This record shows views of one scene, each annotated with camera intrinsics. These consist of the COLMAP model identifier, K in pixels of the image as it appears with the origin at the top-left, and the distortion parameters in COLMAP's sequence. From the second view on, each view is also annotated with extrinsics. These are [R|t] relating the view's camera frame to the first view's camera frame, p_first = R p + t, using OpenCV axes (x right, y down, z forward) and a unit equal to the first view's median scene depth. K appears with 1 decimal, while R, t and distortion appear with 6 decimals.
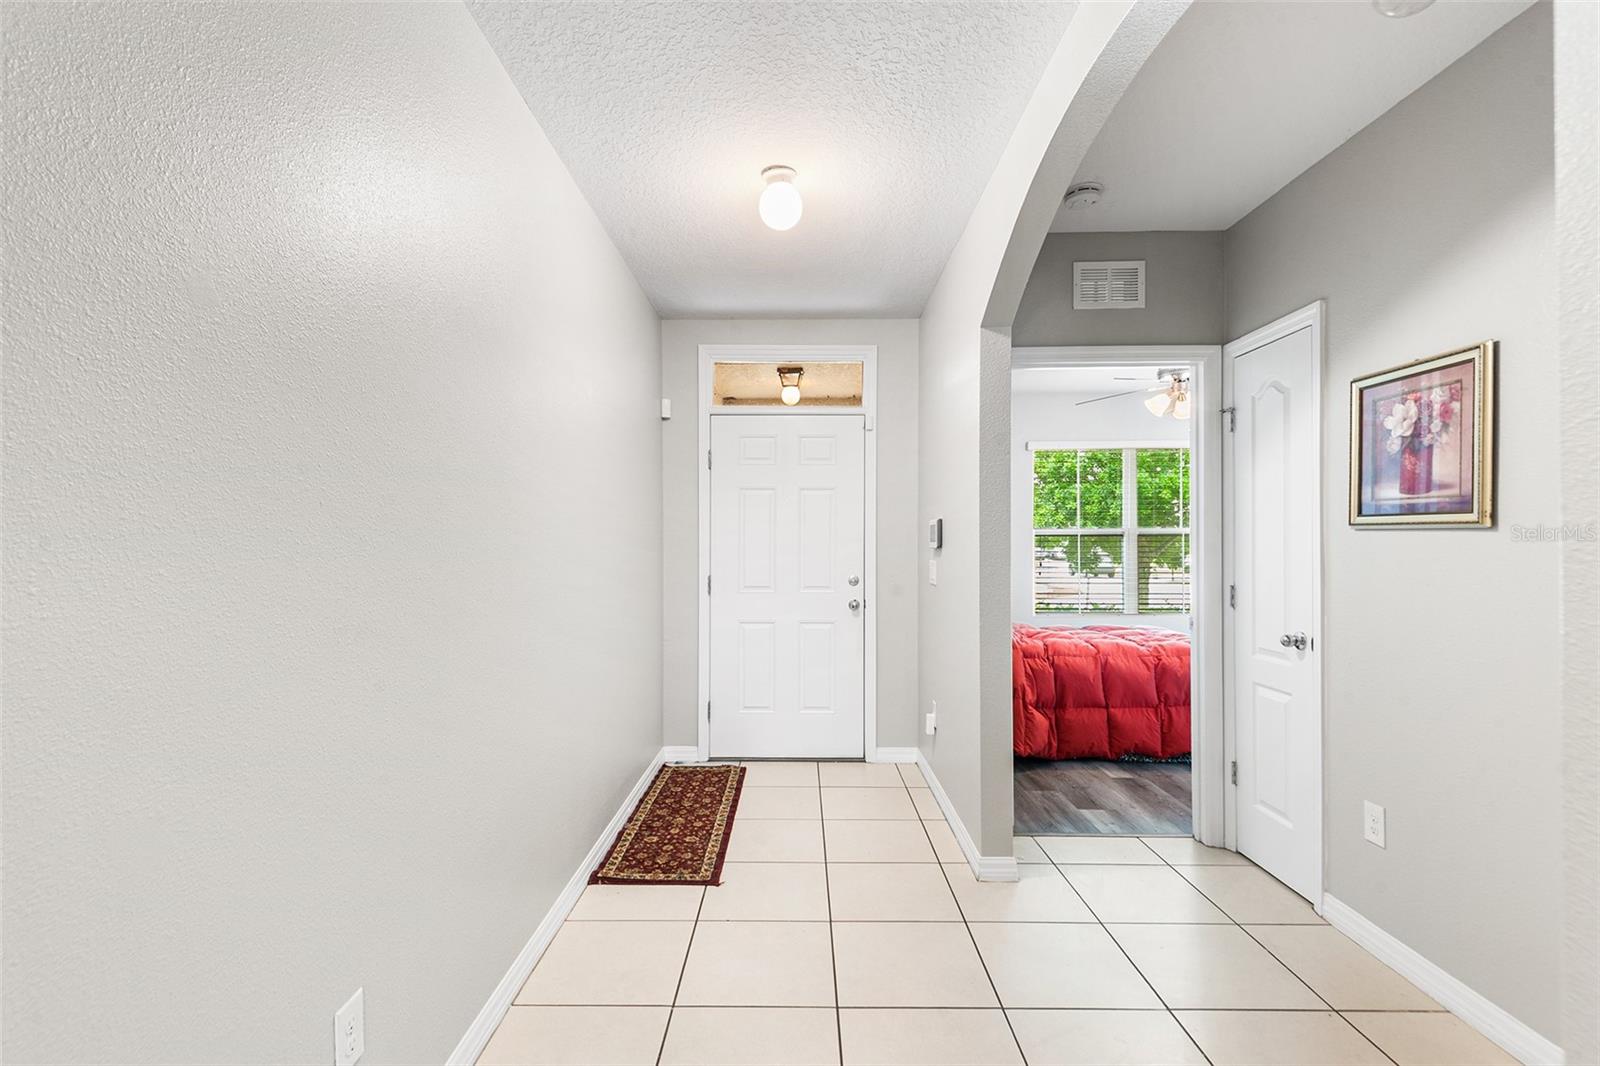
lens RADIAL K [[733.9, 0, 792.1], [0, 733.9, 536.4], [0, 0, 1]] dist [0.040057, -0.026445]
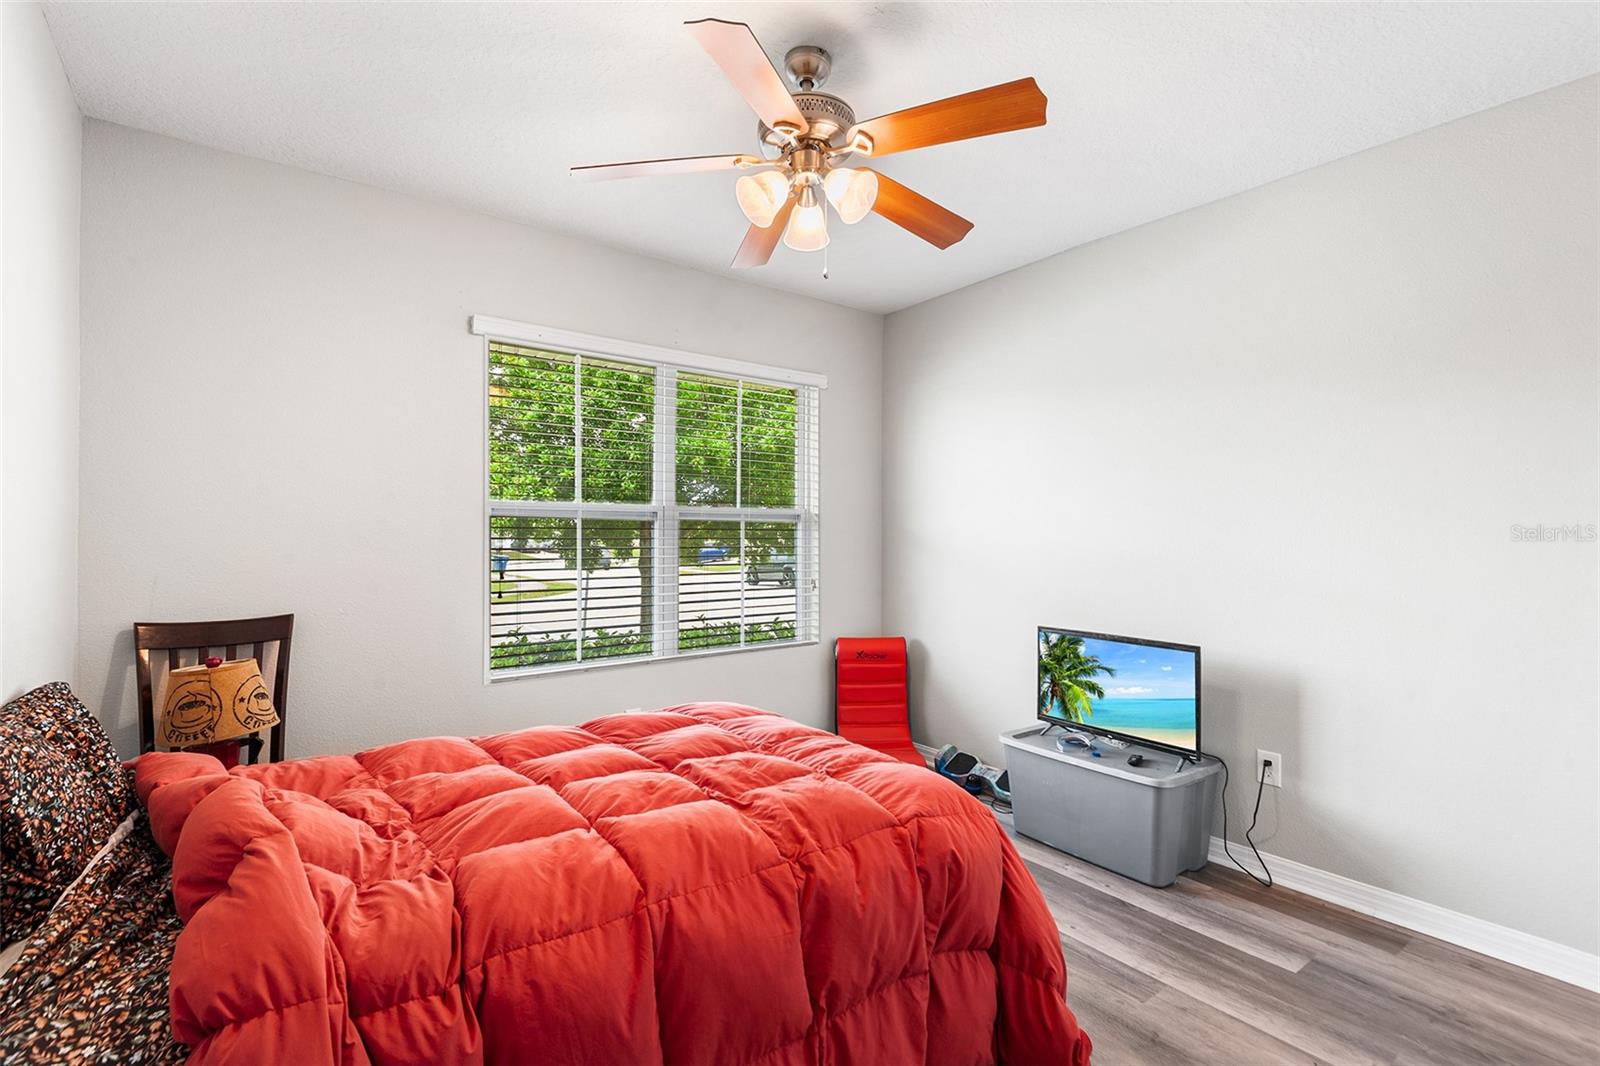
lens RADIAL K [[733.9, 0, 792.1], [0, 733.9, 536.4], [0, 0, 1]] dist [0.040057, -0.026445]
pose [[0.793482, -0.002907, 0.608586, 0.280713], [-0.003591, 0.999949, 0.009459, 0.009738], [-0.608583, -0.009691, 0.793431, 0.727689]]
